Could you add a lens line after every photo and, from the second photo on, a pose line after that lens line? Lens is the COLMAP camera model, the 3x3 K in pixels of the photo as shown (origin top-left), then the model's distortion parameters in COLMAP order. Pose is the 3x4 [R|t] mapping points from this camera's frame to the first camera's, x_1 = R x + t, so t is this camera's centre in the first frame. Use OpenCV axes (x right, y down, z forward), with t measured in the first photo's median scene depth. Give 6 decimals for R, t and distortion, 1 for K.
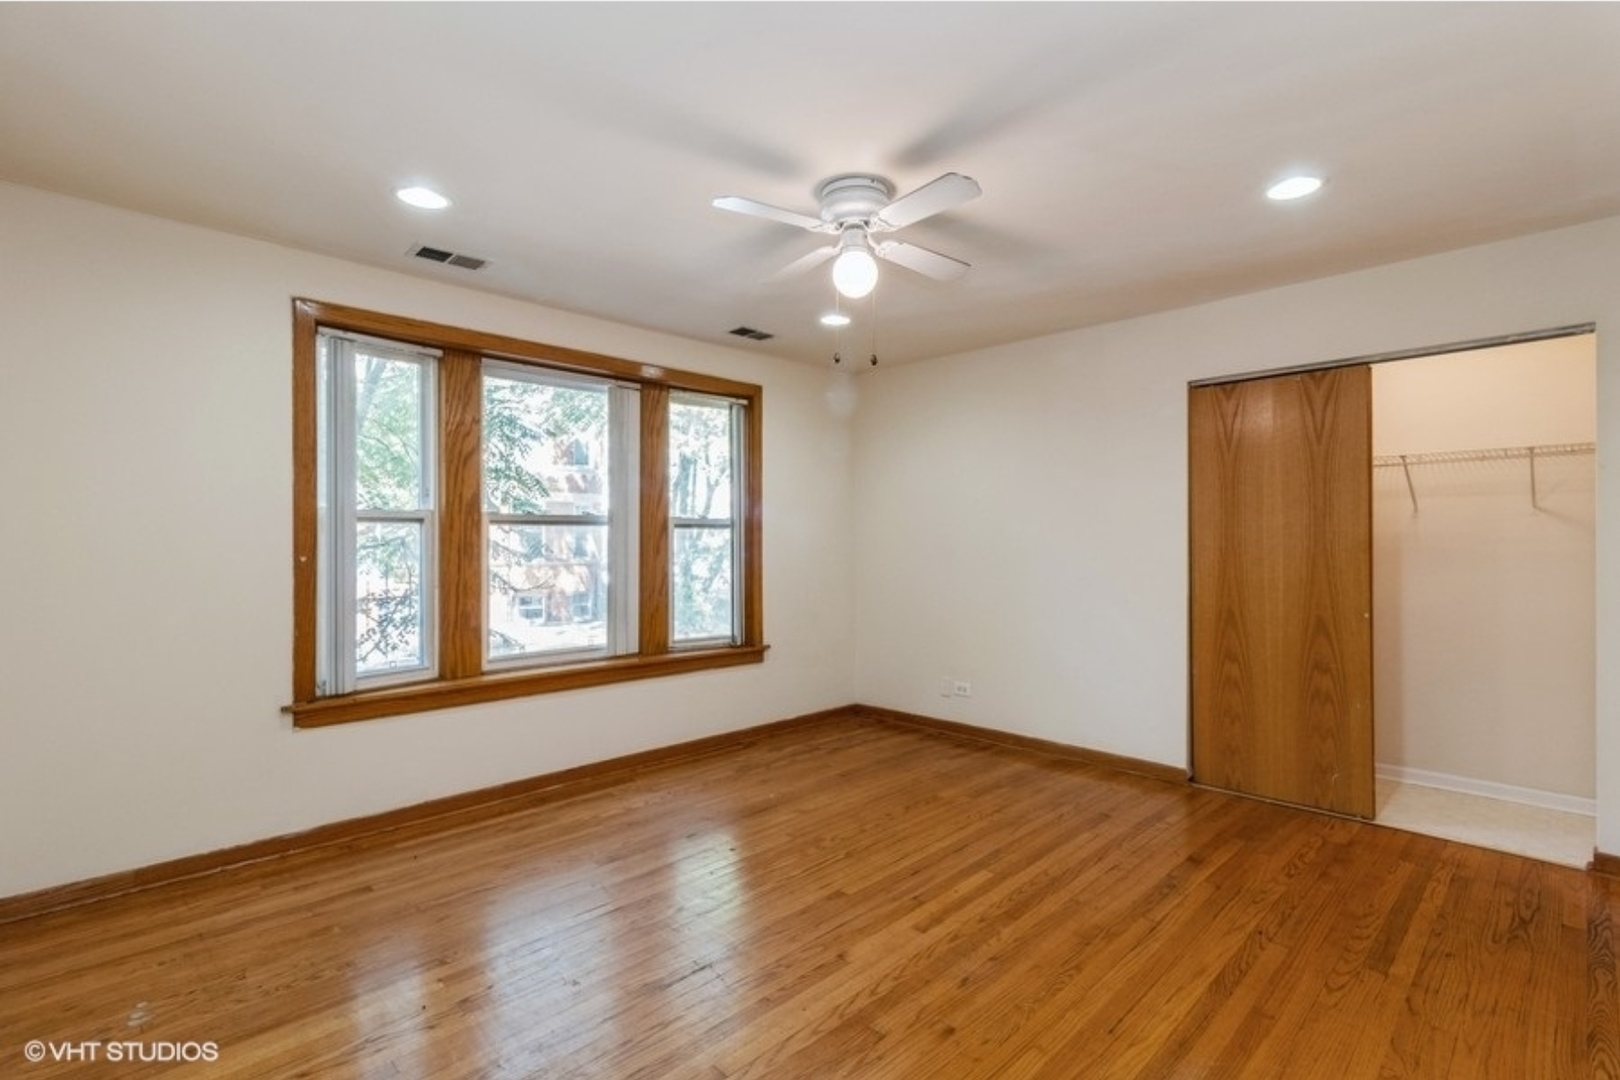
lens RADIAL K [[762.1, 0, 806.8], [0, 762.1, 535.7], [0, 0, 1]] dist [0.001290, -0.001067]
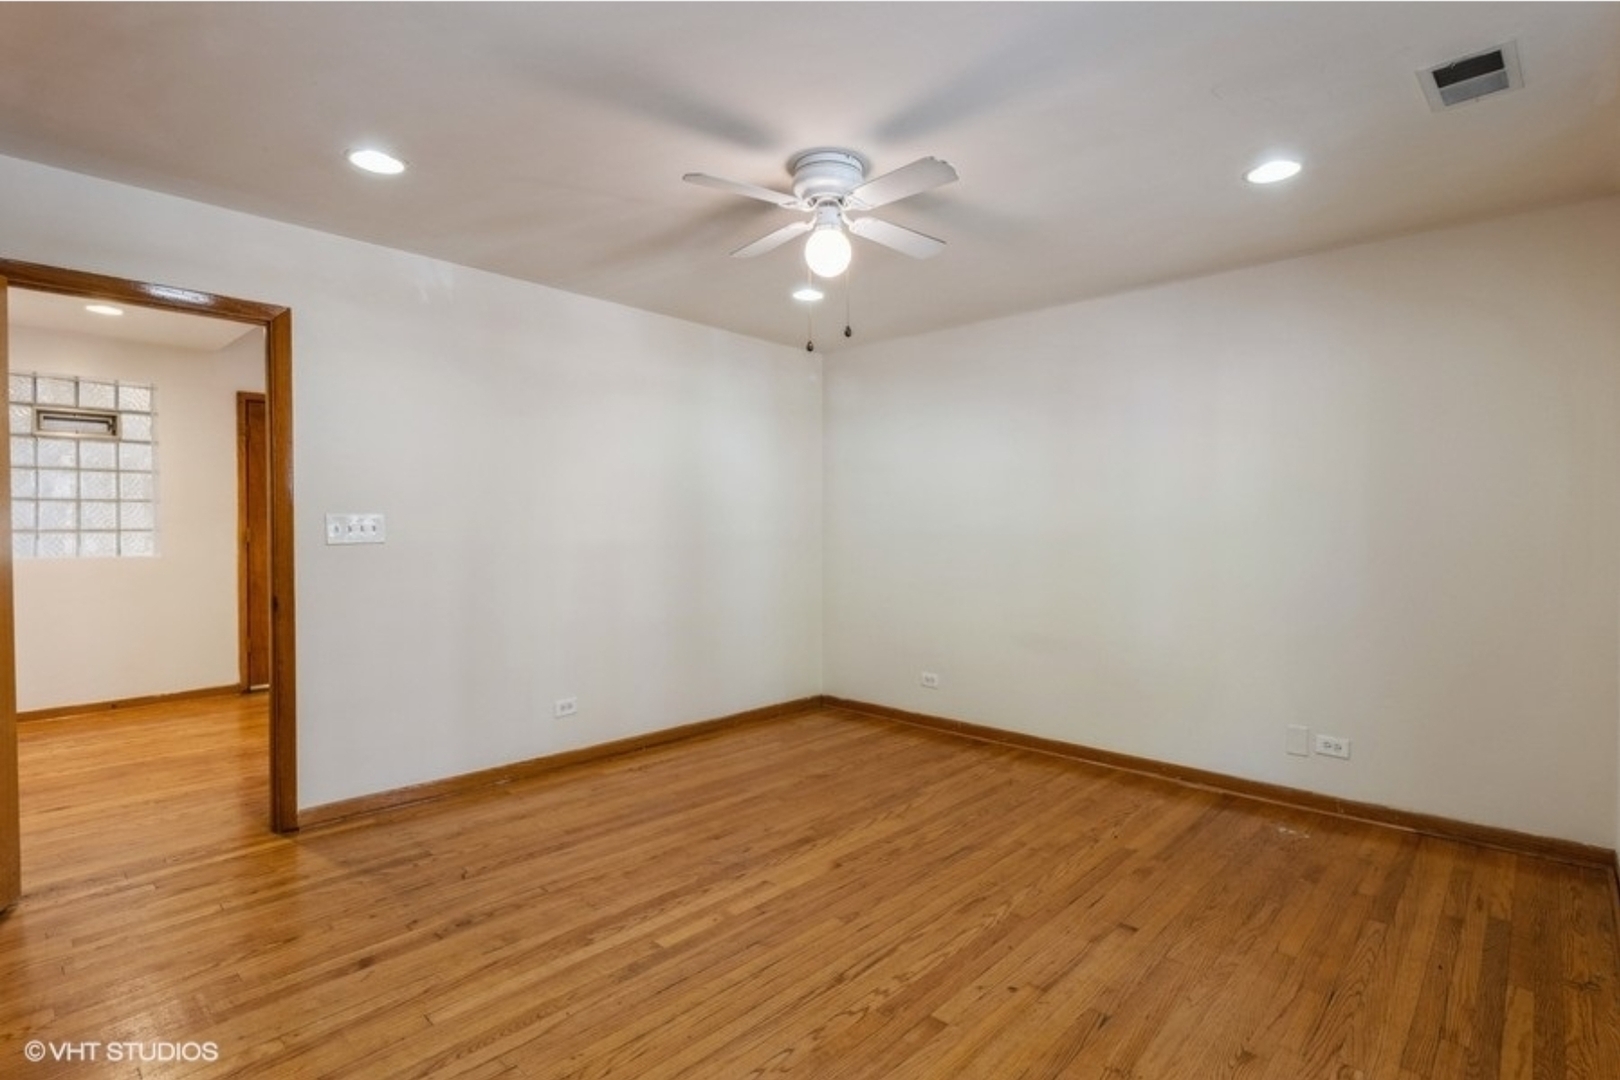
lens RADIAL K [[762.1, 0, 807.3], [0, 762.1, 534.6], [0, 0, 1]] dist [0.001290, -0.001067]
pose [[-0.999033, -0.000471, -0.043957, 0.129581], [-0.001535, 0.999707, 0.024169, -0.003438], [0.043932, 0.024213, -0.998741, 1.916385]]
